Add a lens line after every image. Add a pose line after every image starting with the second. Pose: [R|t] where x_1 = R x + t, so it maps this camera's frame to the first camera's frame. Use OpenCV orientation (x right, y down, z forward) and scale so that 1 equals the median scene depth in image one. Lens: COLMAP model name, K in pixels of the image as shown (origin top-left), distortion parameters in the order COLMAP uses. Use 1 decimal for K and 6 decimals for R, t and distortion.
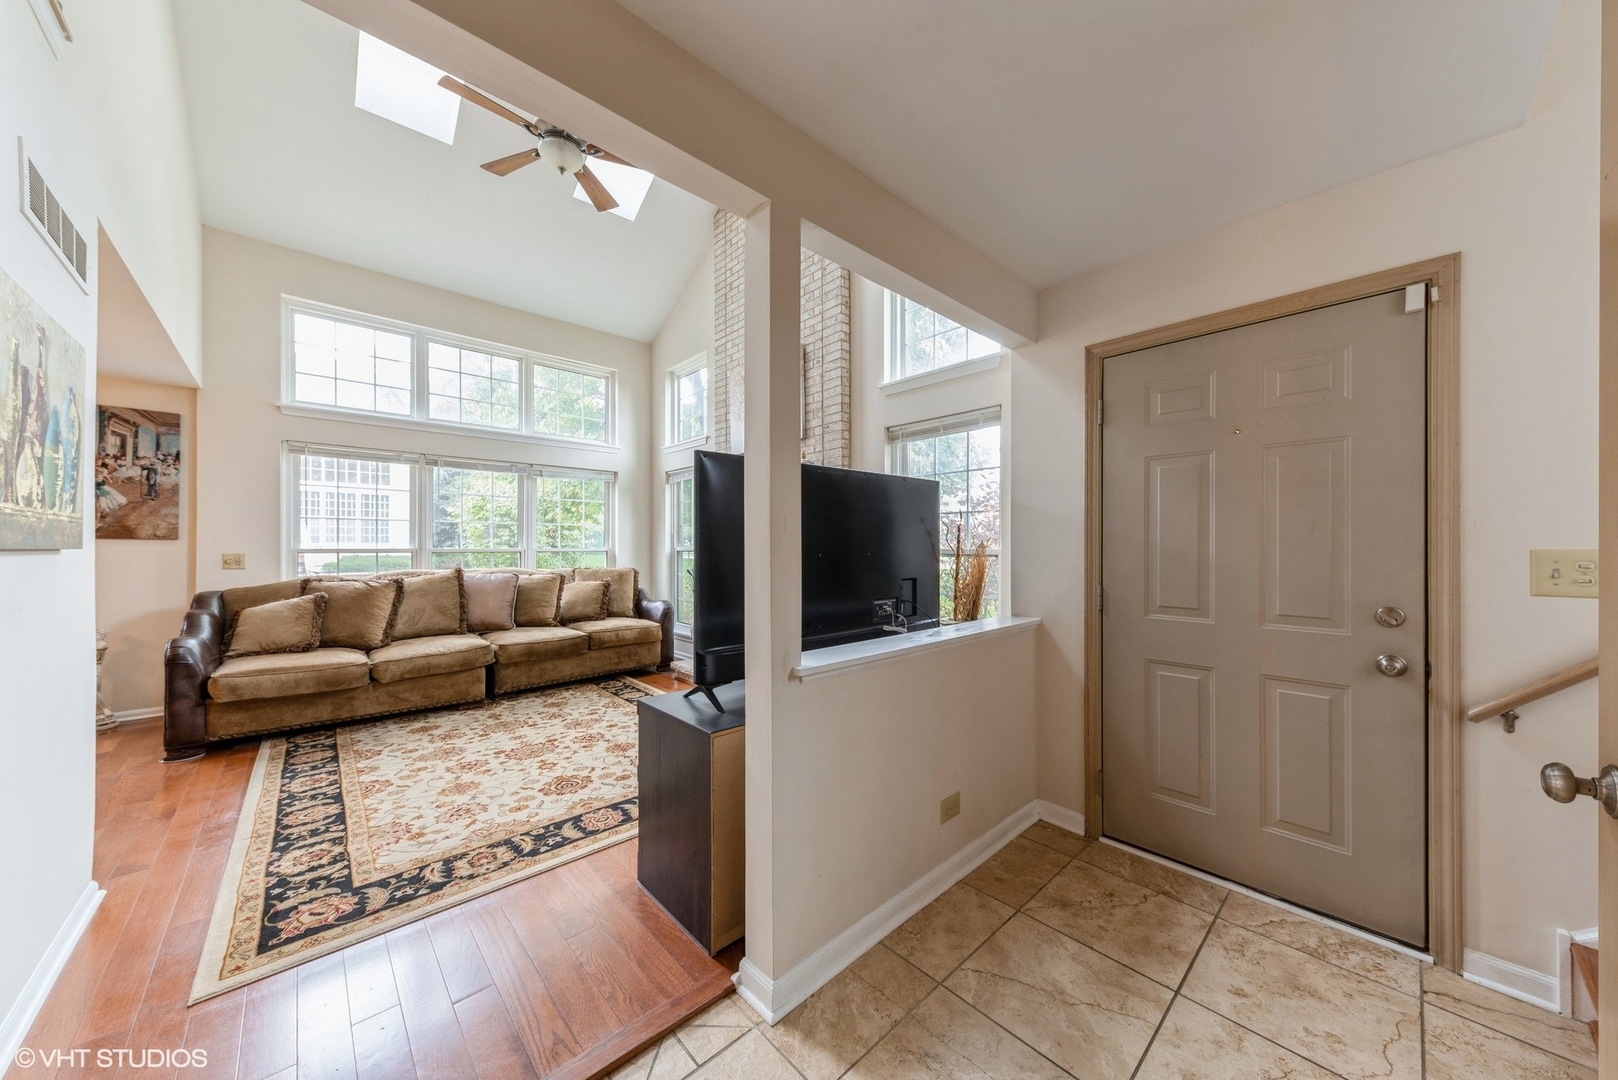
lens RADIAL K [[539.9, 0, 812.6], [0, 539.9, 544.6], [0, 0, 1]] dist [0.014119, -0.005102]
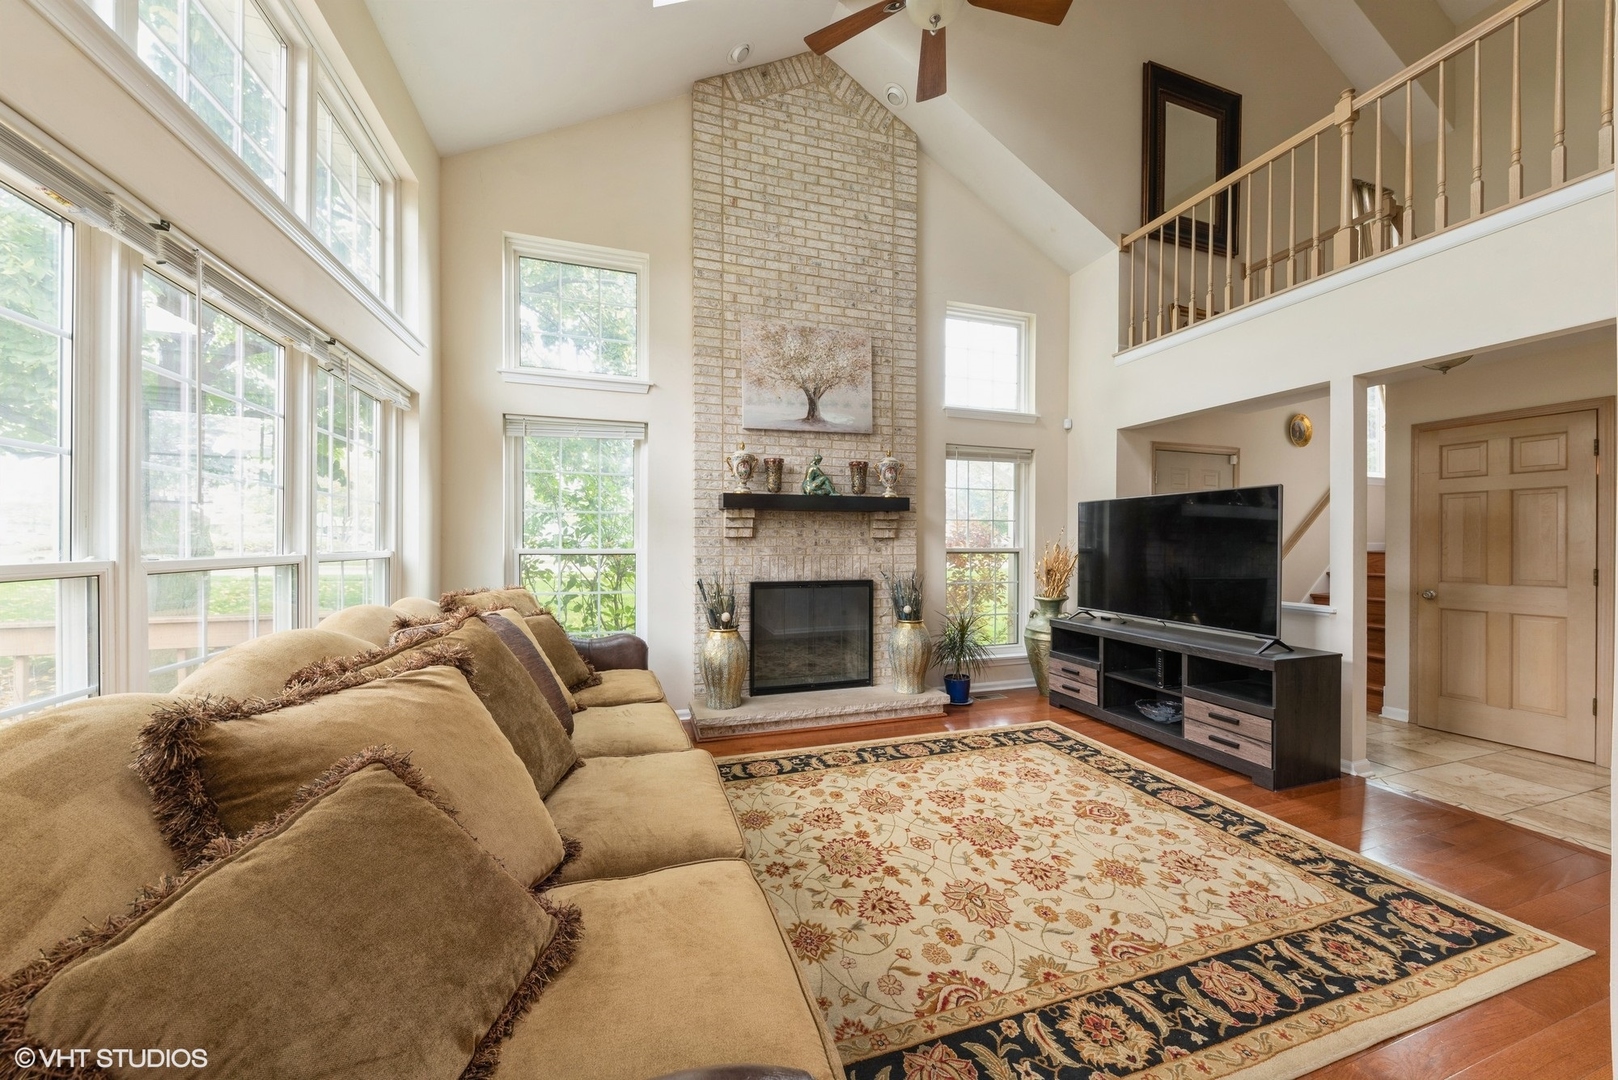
lens RADIAL K [[569.6, 0, 812.0], [0, 569.6, 544.4], [0, 0, 1]] dist [0.013273, -0.006280]
pose [[0.419729, -0.002059, 0.907647, -1.106139], [-0.004585, 0.999980, 0.004389, -0.005165], [-0.907638, -0.006004, 0.419712, 0.754459]]
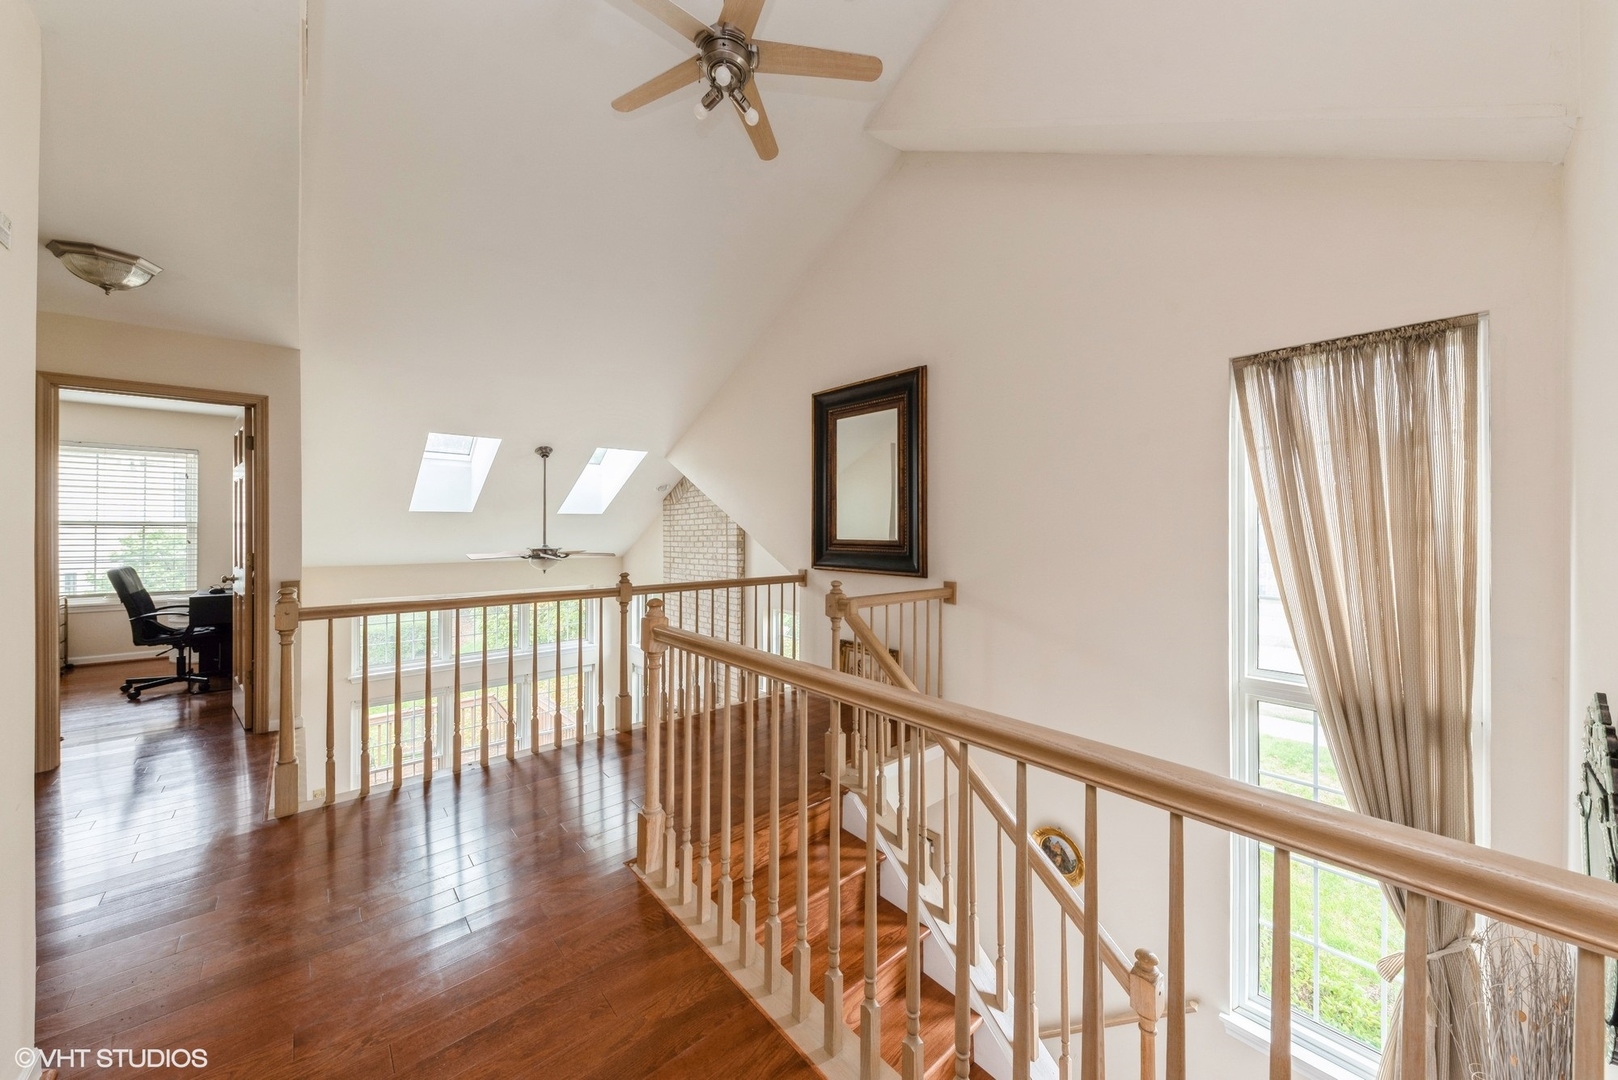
lens RADIAL K [[556.5, 0, 816.9], [0, 556.5, 541.7], [0, 0, 1]] dist [0.015764, -0.005433]
pose [[0.999999, -0.001390, -0.000908, 0.281147], [0.001400, 0.999936, 0.011242, -0.718207], [0.000892, -0.011244, 0.999936, -0.528178]]
